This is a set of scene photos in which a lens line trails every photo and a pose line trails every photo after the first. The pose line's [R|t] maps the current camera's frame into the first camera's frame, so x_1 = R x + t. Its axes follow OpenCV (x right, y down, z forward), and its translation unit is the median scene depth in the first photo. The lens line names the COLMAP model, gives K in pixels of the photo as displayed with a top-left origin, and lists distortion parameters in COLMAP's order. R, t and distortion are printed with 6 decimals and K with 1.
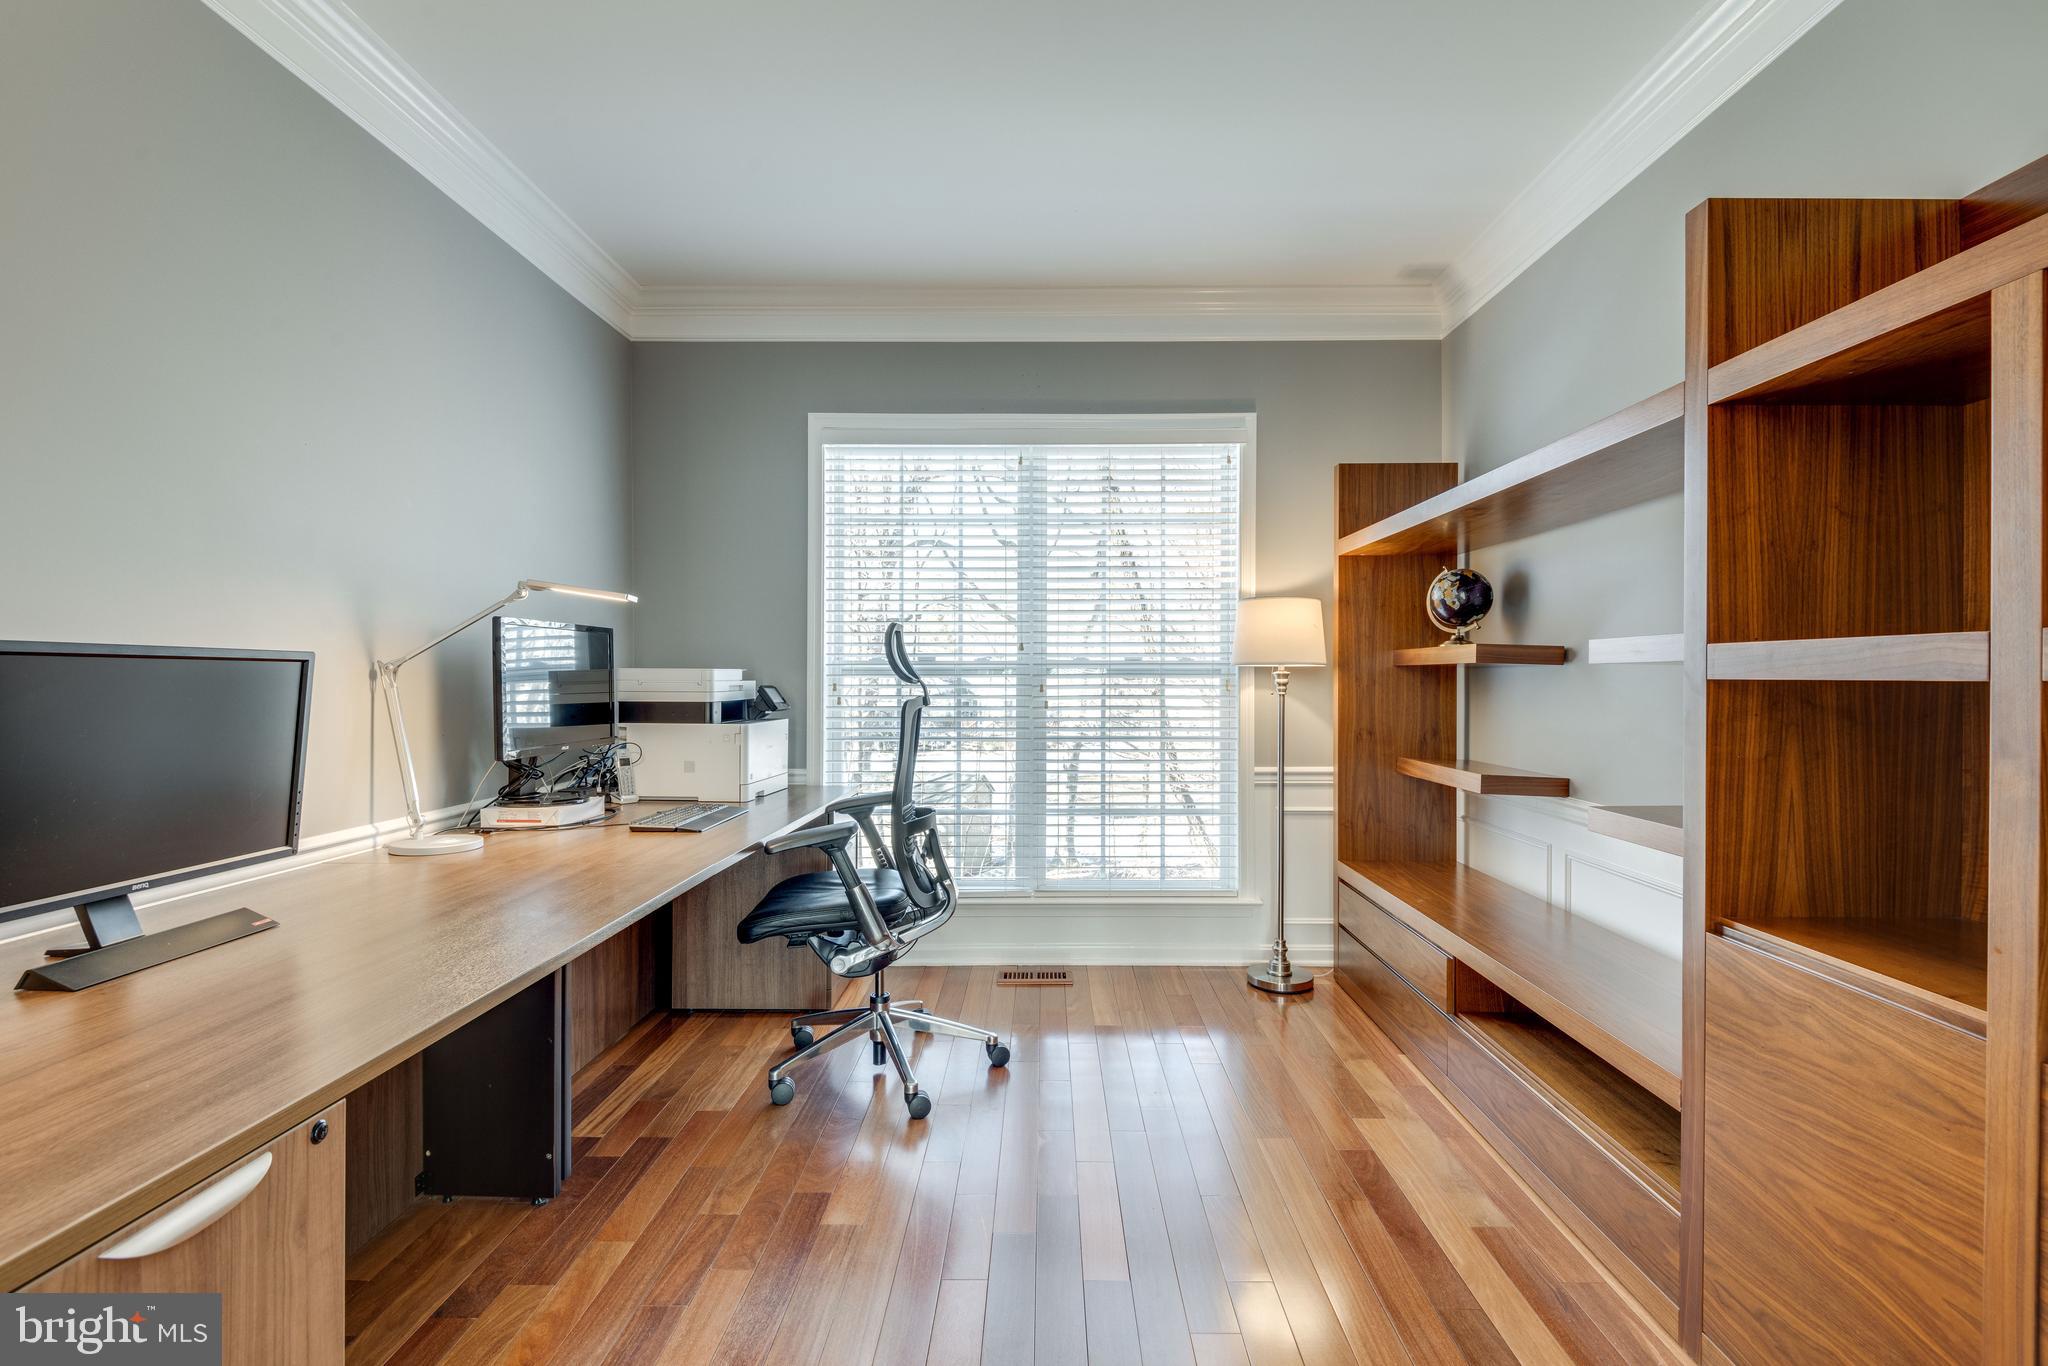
lens RADIAL K [[984.3, 0, 1017.8], [0, 984.3, 677.0], [0, 0, 1]] dist [0.010215, -0.001527]
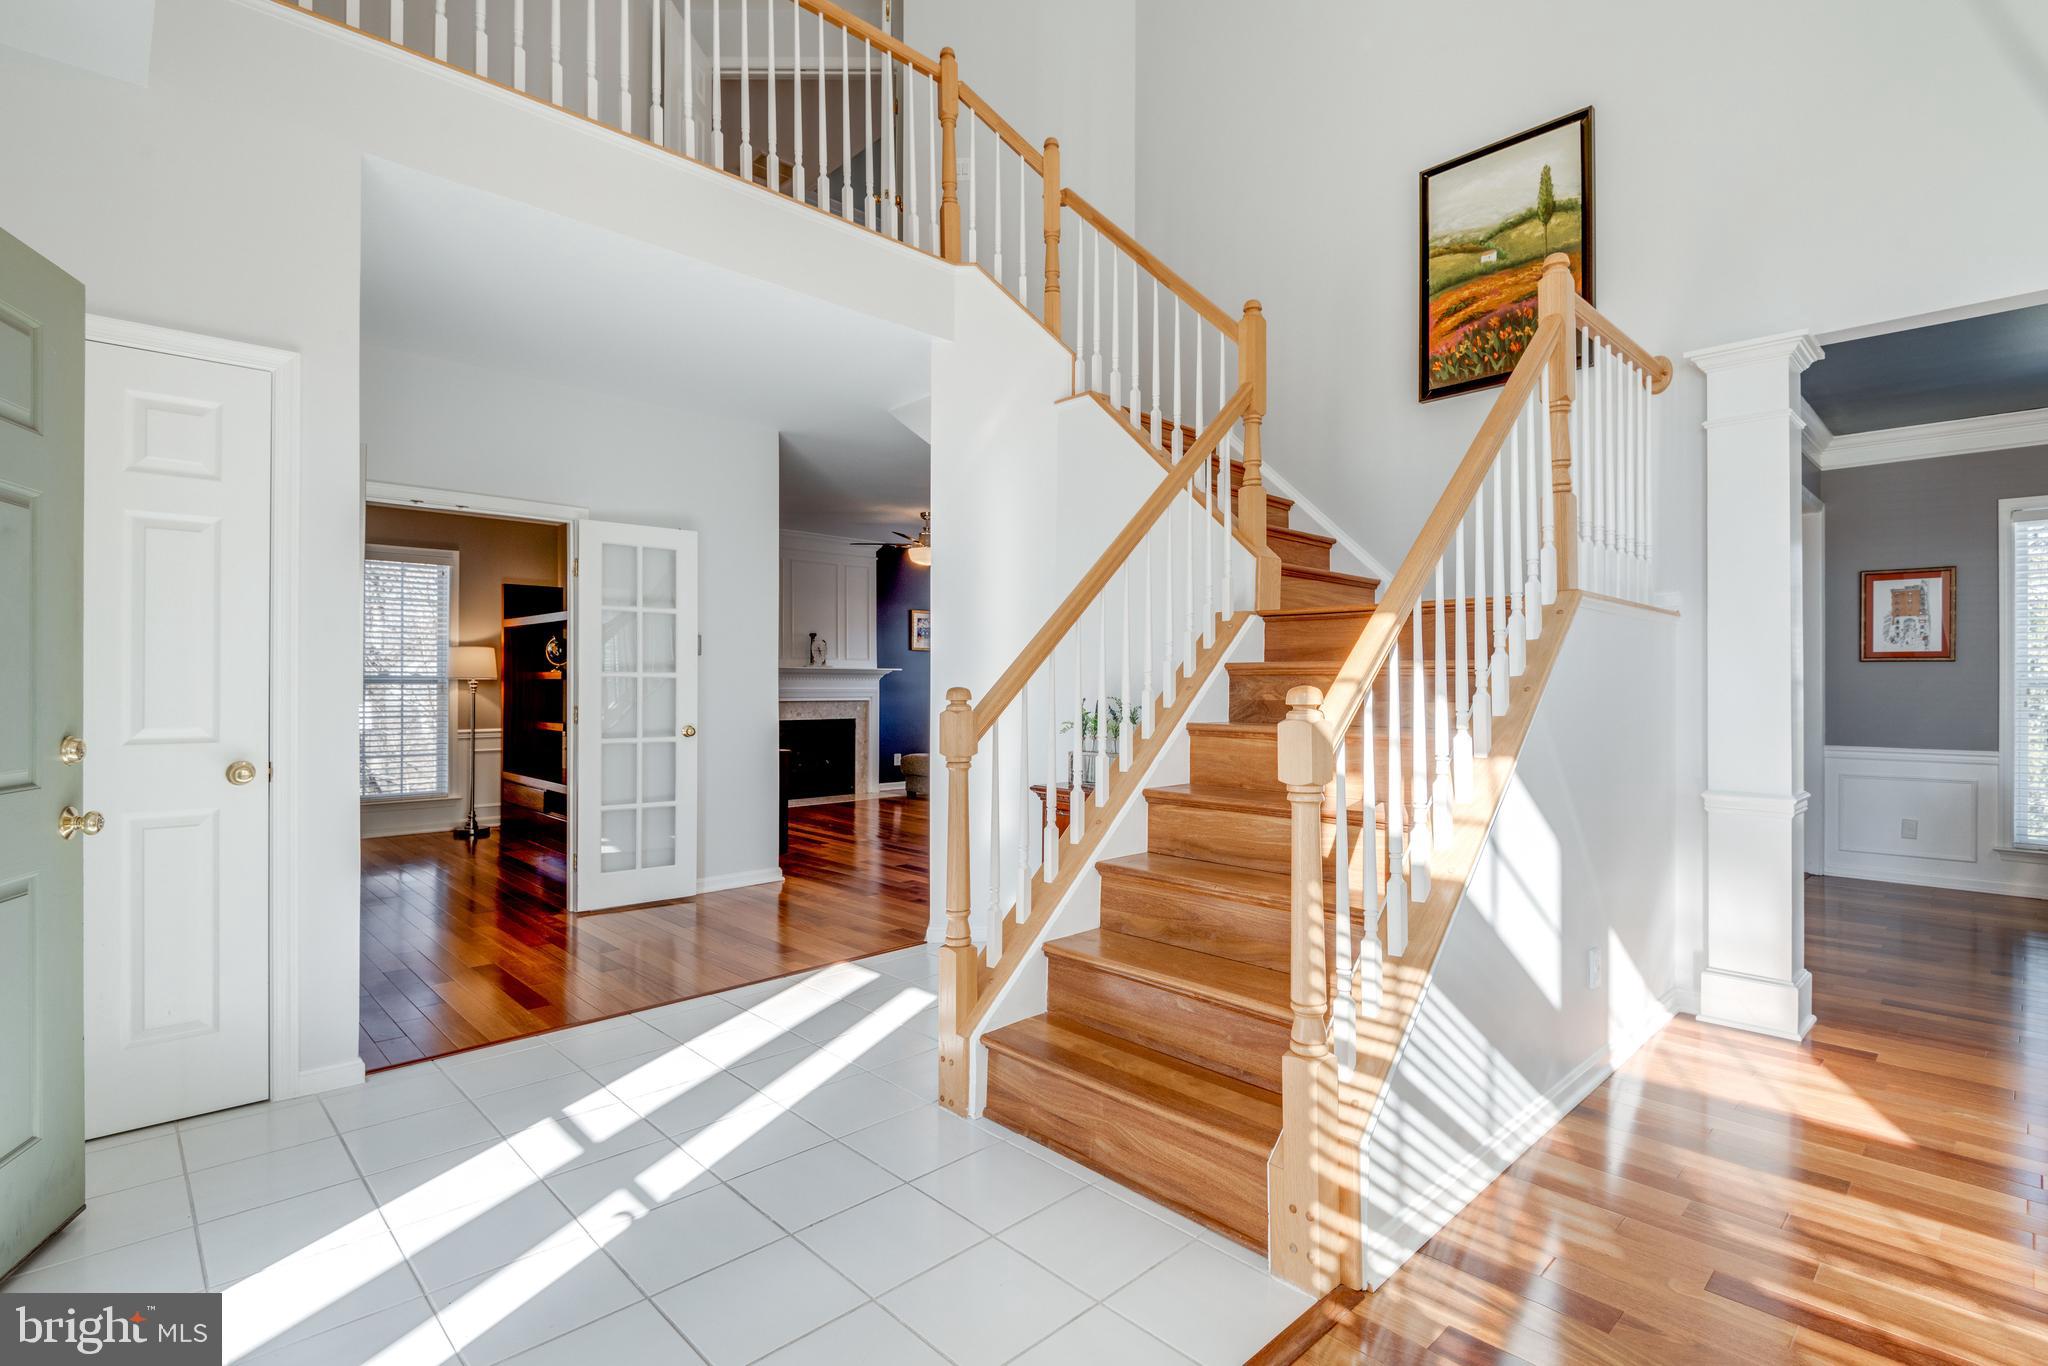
lens RADIAL K [[984.3, 0, 1027.3], [0, 984.3, 678.8], [0, 0, 1]] dist [0.010215, -0.001527]
pose [[0.695480, 0.005433, 0.718525, -0.399889], [-0.004160, 0.999985, -0.003534, -0.009786], [-0.718534, -0.000532, 0.695492, -1.235358]]
